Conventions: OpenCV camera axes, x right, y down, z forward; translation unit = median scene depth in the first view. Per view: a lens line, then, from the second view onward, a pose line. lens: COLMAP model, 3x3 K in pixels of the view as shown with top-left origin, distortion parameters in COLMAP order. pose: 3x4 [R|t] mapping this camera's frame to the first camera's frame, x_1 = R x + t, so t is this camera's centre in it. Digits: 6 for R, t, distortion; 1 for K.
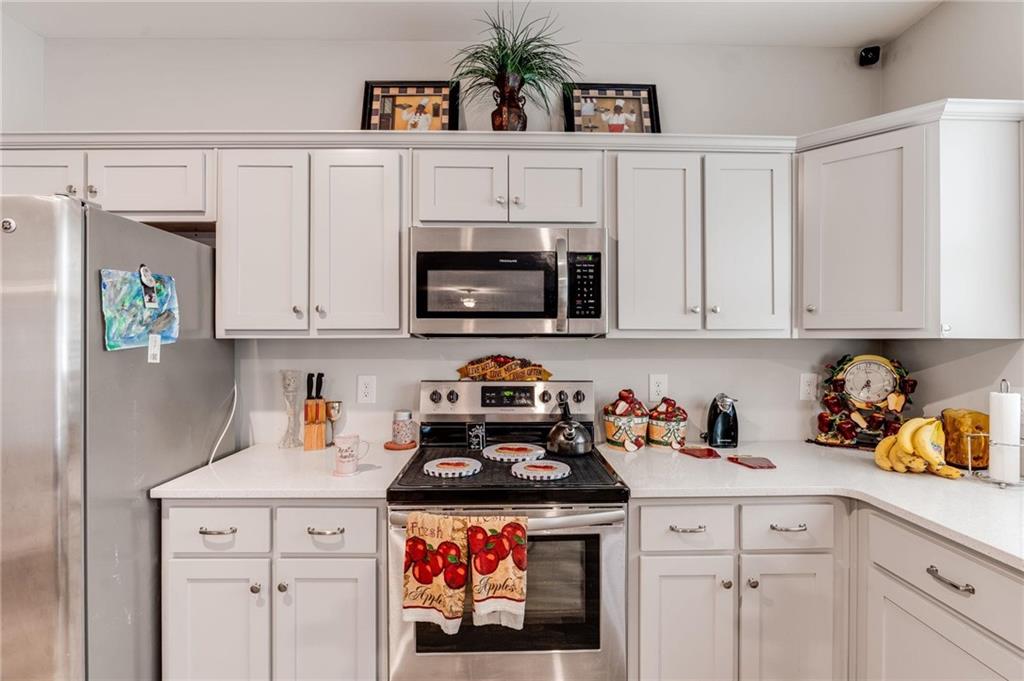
lens RADIAL K [[458.4, 0, 512.0], [0, 458.4, 340.5], [0, 0, 1]] dist [-0.010903, -0.000330]
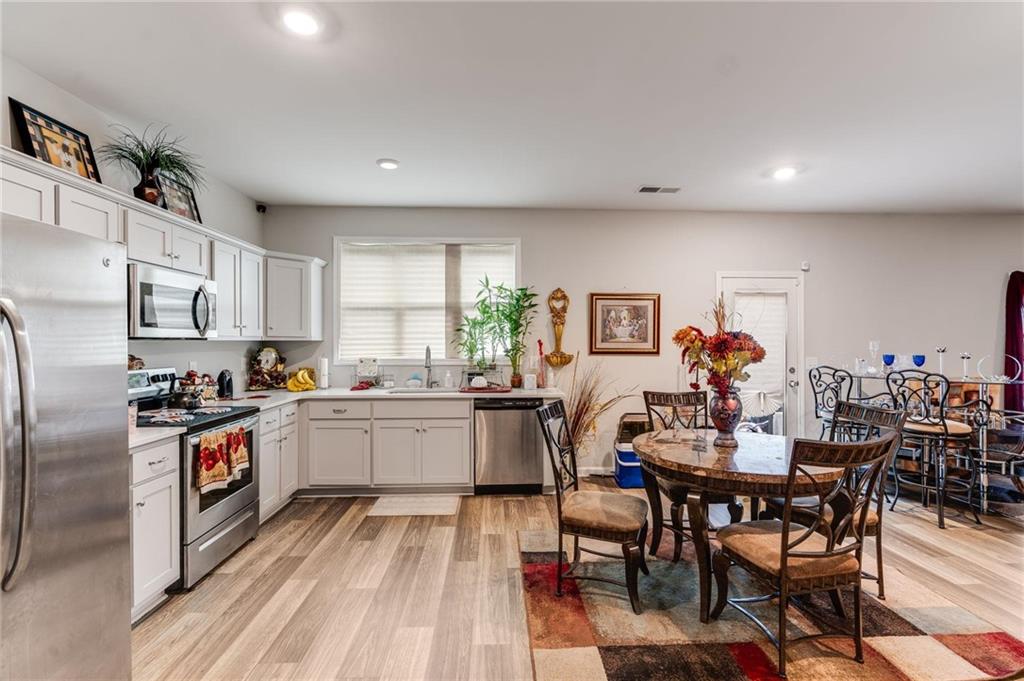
lens RADIAL K [[458.4, 0, 512.0], [0, 458.4, 340.5], [0, 0, 1]] dist [-0.010903, -0.000330]
pose [[-0.010797, 0.001046, 0.999941, -1.458041], [-0.001001, 0.999999, -0.001057, -0.003815], [-0.999941, -0.001012, -0.010796, -0.163925]]
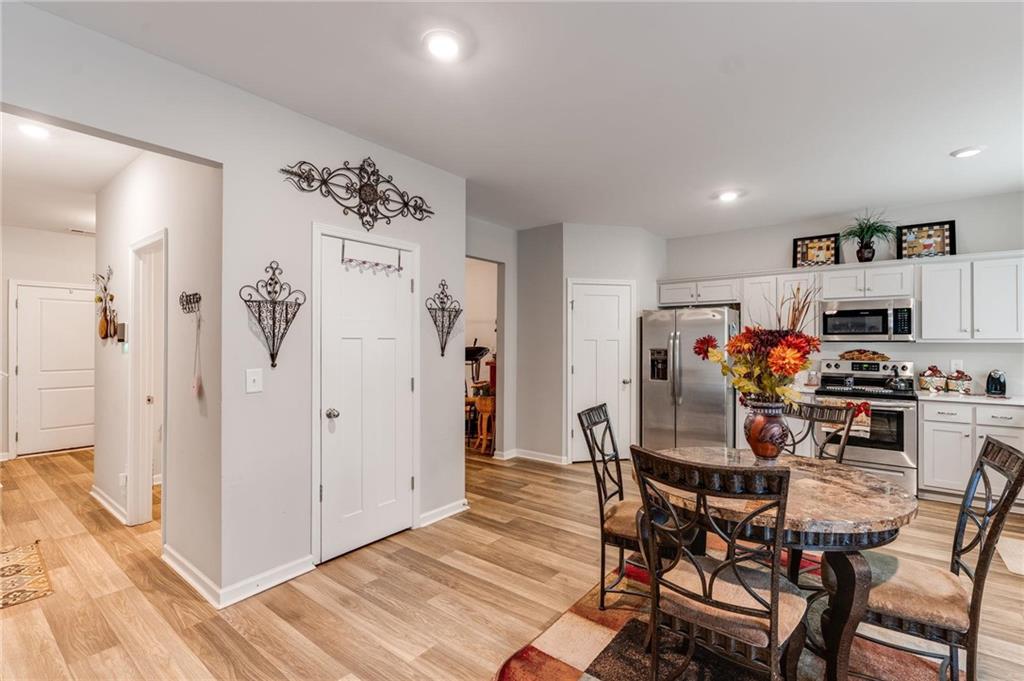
lens RADIAL K [[464.3, 0, 512.0], [0, 464.3, 340.5], [0, 0, 1]] dist [0.000735, -0.000215]
pose [[0.772684, -0.001100, -0.634790, 0.105095], [-0.002214, 0.999988, -0.004428, 0.000435], [0.634787, 0.004827, 0.772672, -2.034579]]
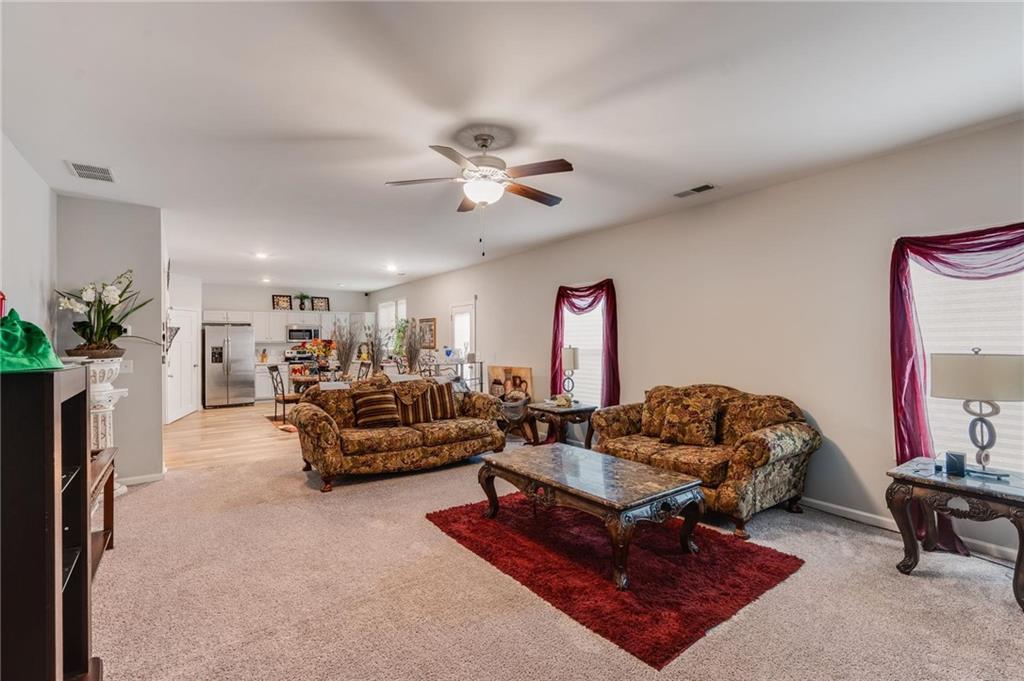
lens RADIAL K [[458.4, 0, 512.0], [0, 458.4, 340.5], [0, 0, 1]] dist [-0.010903, -0.000330]
pose [[0.809874, -0.001897, 0.586601, -1.257144], [0.003282, 0.999994, -0.001297, -0.015047], [-0.586595, 0.002976, 0.809875, -5.288691]]
